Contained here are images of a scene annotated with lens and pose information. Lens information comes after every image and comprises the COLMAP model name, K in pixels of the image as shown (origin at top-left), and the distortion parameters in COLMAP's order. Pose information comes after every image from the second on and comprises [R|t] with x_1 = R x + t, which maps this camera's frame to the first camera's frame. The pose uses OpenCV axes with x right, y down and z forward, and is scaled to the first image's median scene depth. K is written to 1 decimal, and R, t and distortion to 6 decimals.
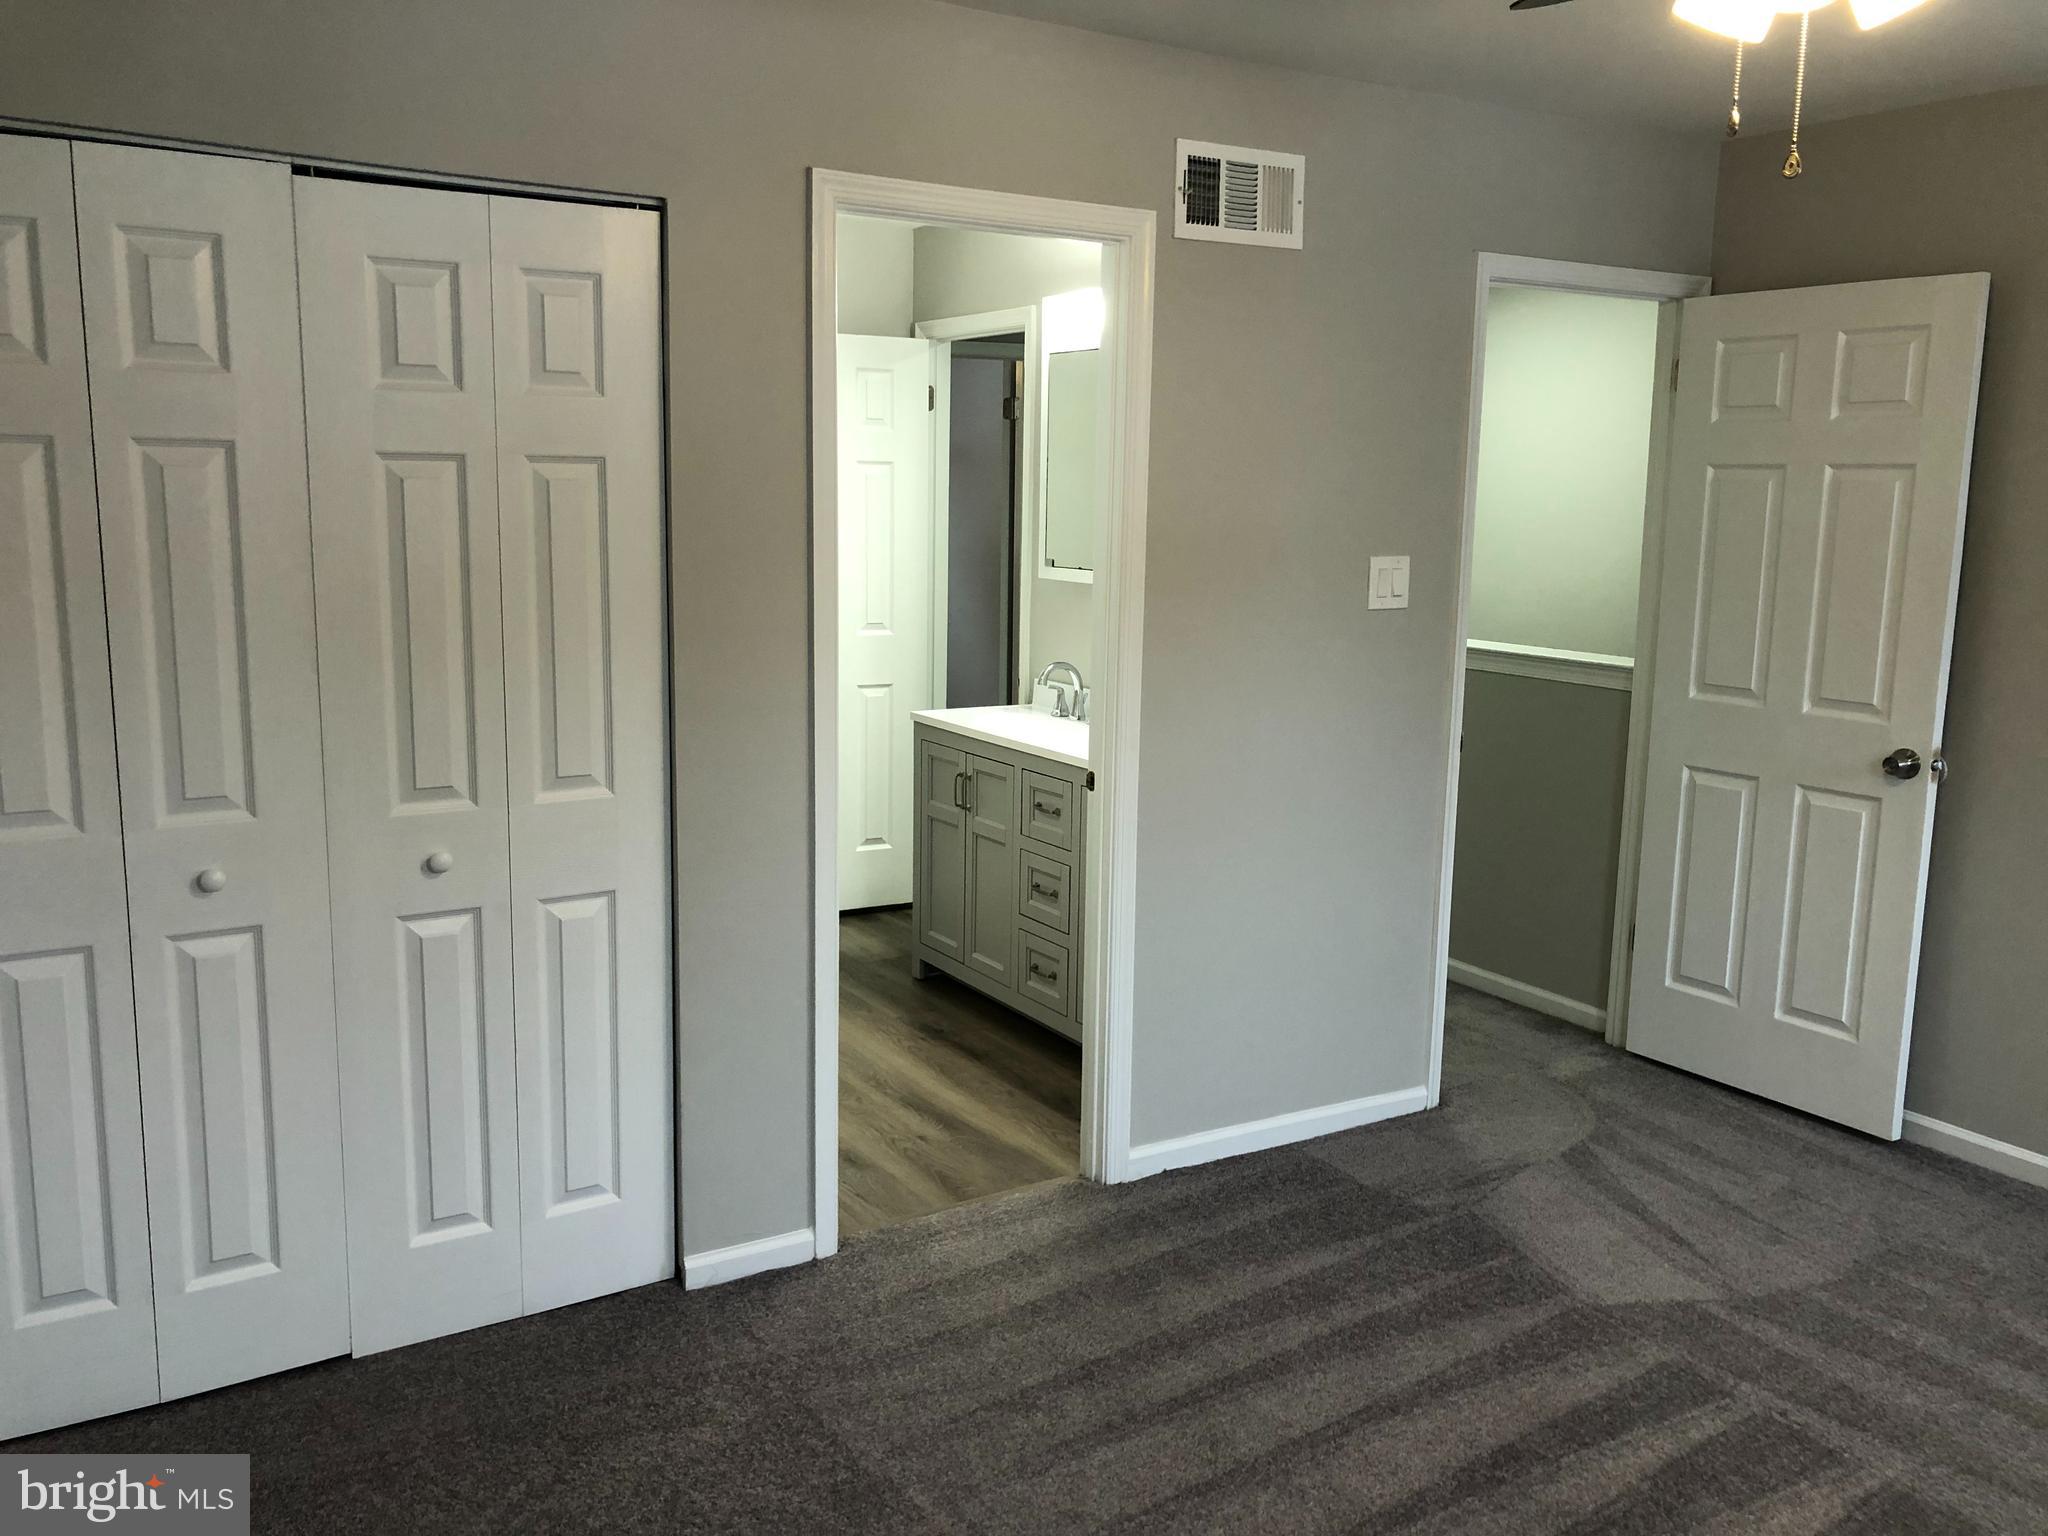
lens RADIAL K [[1663.8, 0, 1002.1], [0, 1663.8, 754.9], [0, 0, 1]] dist [0.022830, -0.011169]
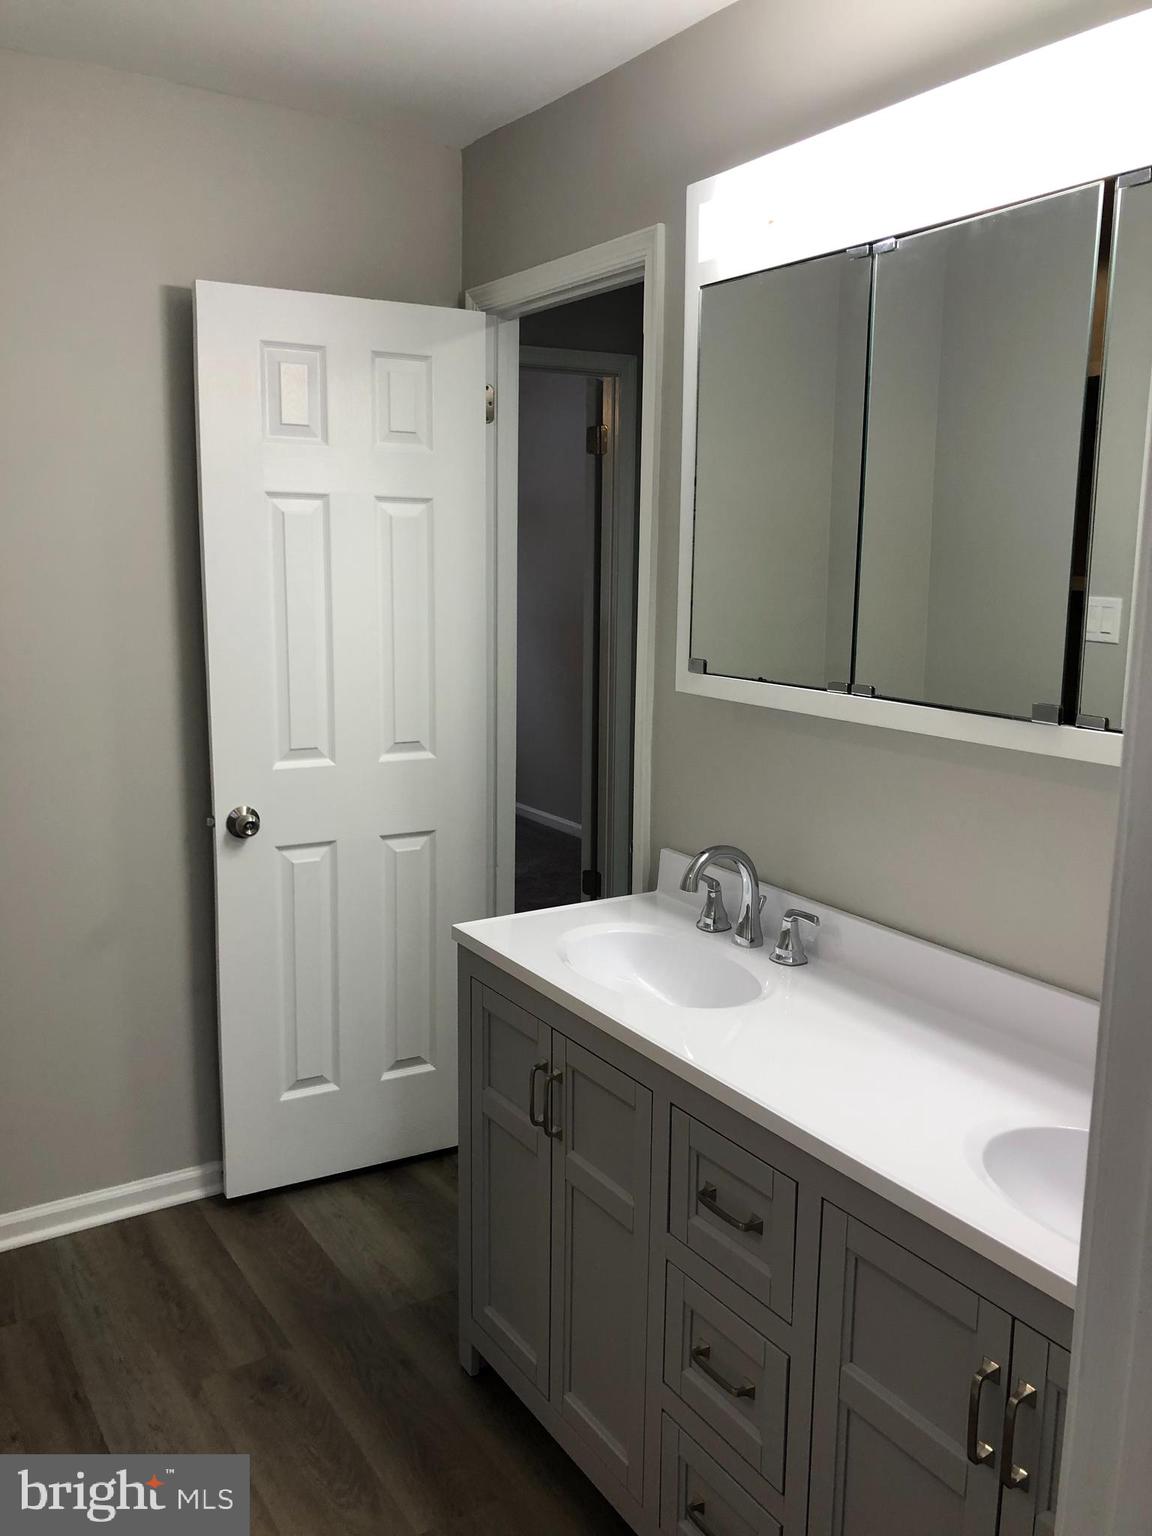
lens RADIAL K [[1247.8, 0, 576.0], [0, 1247.8, 768.0], [0, 0, 1]] dist [0.022830, -0.011169]
pose [[0.999897, -0.005785, 0.013105, -0.016561], [0.005628, 0.999913, 0.011945, -0.078997], [-0.013173, -0.011870, 0.999843, 0.532336]]
